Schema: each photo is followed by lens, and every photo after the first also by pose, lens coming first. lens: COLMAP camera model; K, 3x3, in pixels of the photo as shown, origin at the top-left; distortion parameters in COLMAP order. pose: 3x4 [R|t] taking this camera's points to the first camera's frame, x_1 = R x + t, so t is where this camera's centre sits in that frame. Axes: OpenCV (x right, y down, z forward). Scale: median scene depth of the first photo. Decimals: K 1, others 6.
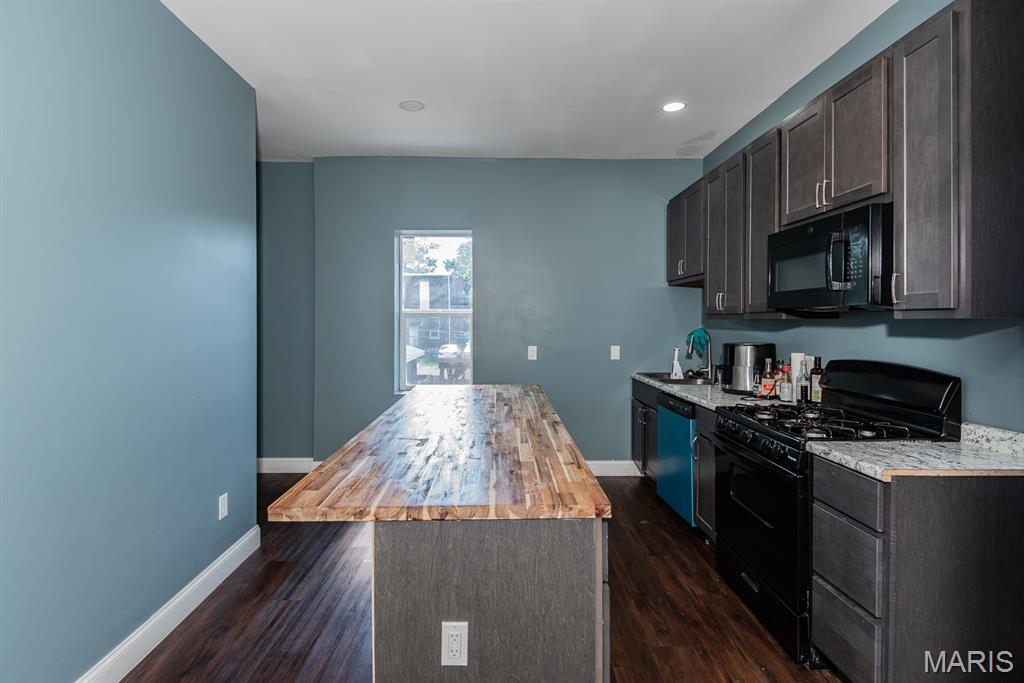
lens RADIAL K [[516.7, 0, 497.3], [0, 516.7, 324.5], [0, 0, 1]] dist [0.023294, -0.012591]
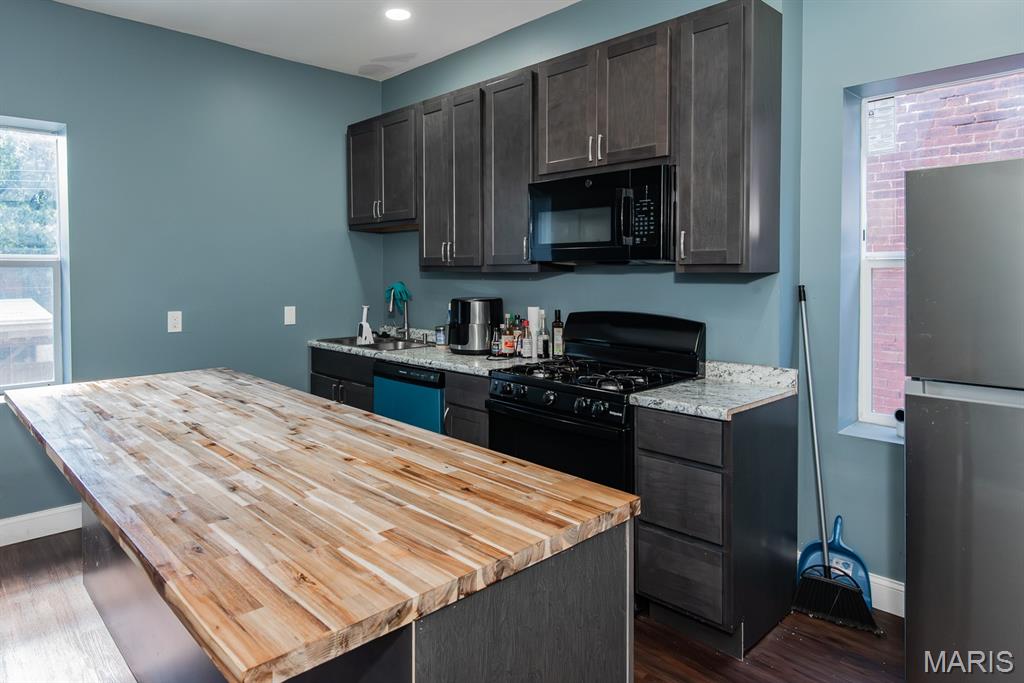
lens RADIAL K [[638.0, 0, 456.4], [0, 638.0, 287.5], [0, 0, 1]] dist [0.032604, -0.014609]
pose [[0.753380, -0.019292, 0.657302, -0.415621], [0.007113, 0.999750, 0.021190, -0.010092], [-0.657547, -0.011288, 0.753329, 0.257349]]
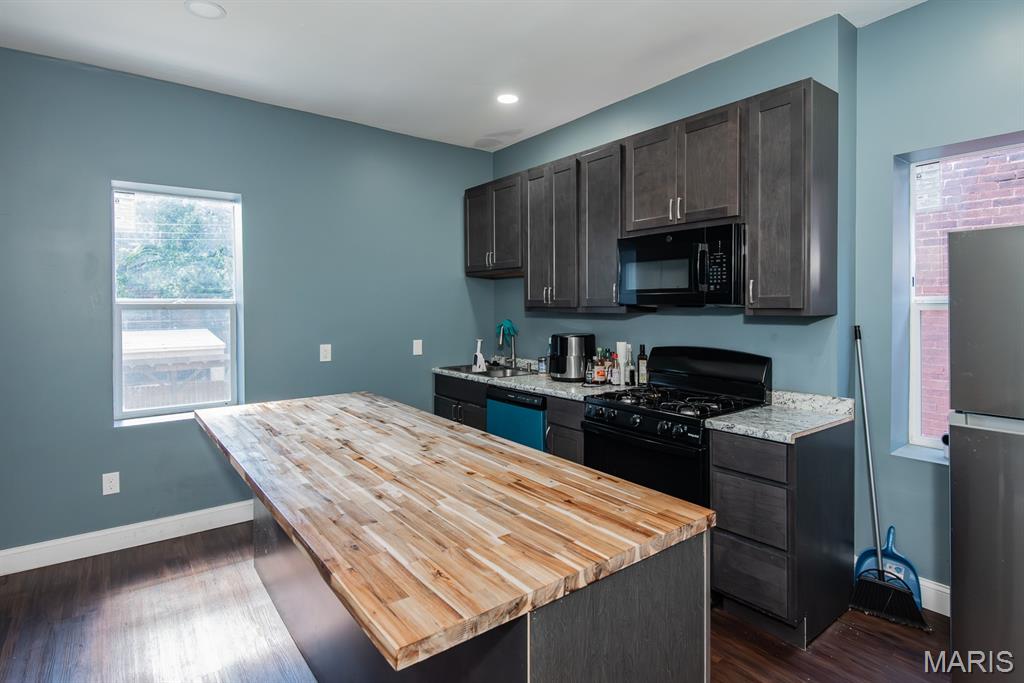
lens RADIAL K [[542.0, 0, 520.1], [0, 542.0, 315.1], [0, 0, 1]] dist [0.029363, -0.012337]
pose [[0.792227, -0.015081, 0.610041, -0.435967], [0.008568, 0.999871, 0.013591, -0.029750], [-0.610167, -0.005540, 0.792254, 0.246462]]
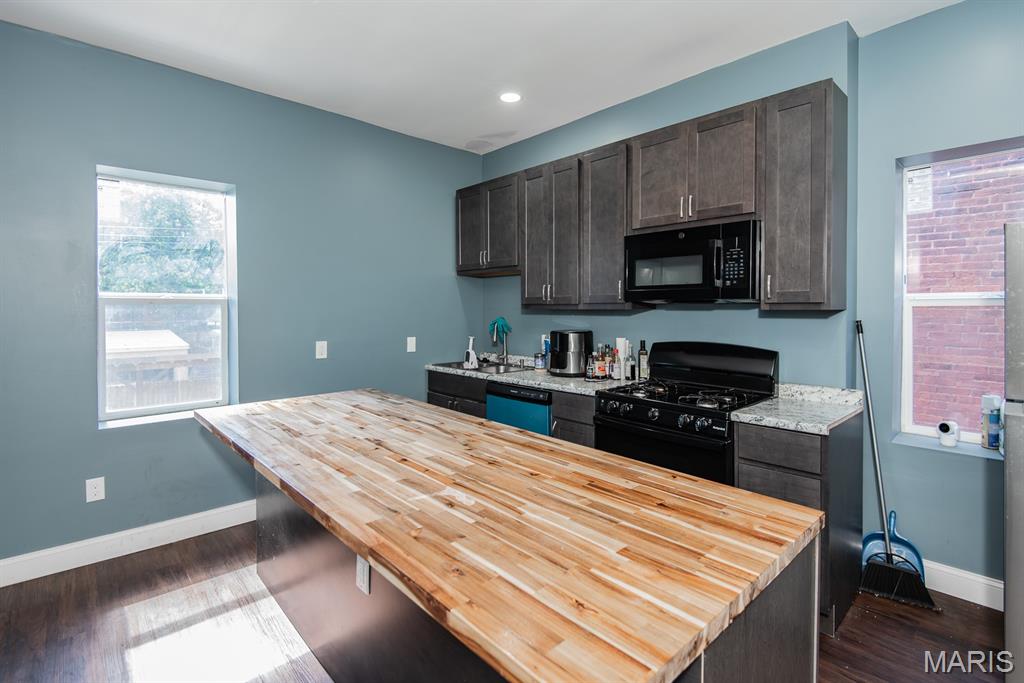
lens RADIAL K [[494.7, 0, 512.4], [0, 494.7, 318.2], [0, 0, 1]] dist [0.019818, -0.007011]
pose [[0.736093, -0.013934, 0.676736, -0.484000], [0.005598, 0.999879, 0.014499, -0.010001], [-0.676857, -0.006884, 0.736083, 0.444485]]
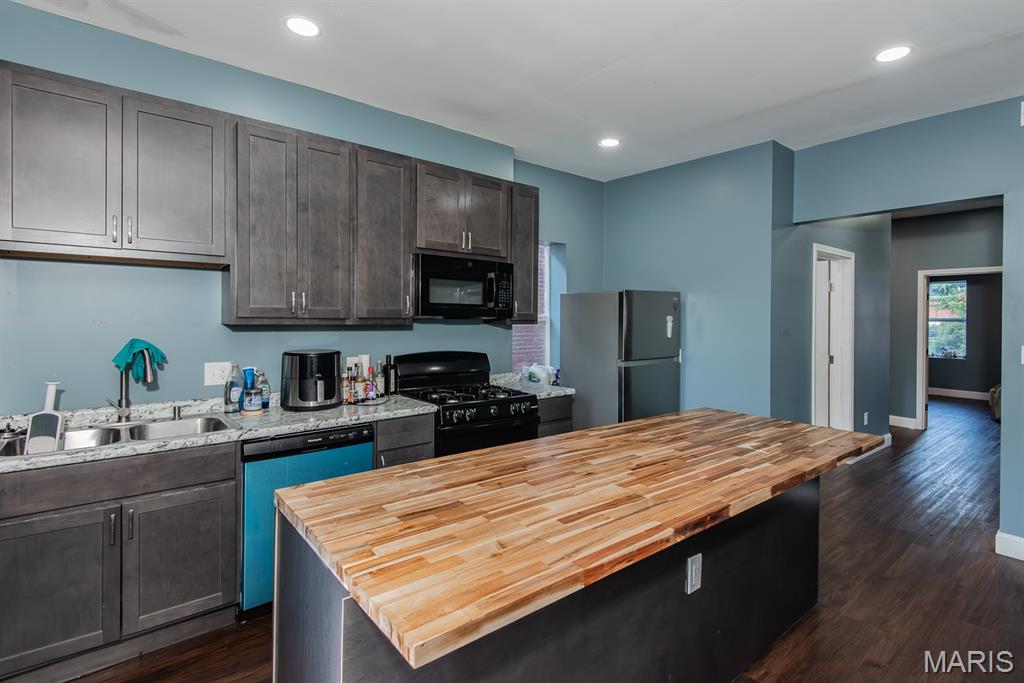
lens RADIAL K [[483.6, 0, 519.6], [0, 483.6, 311.7], [0, 0, 1]] dist [0.028341, -0.012365]
pose [[-0.631772, -0.002763, 0.775150, -0.573179], [-0.006327, 0.999979, -0.001592, -0.048469], [-0.775129, -0.005910, -0.631776, 1.845555]]
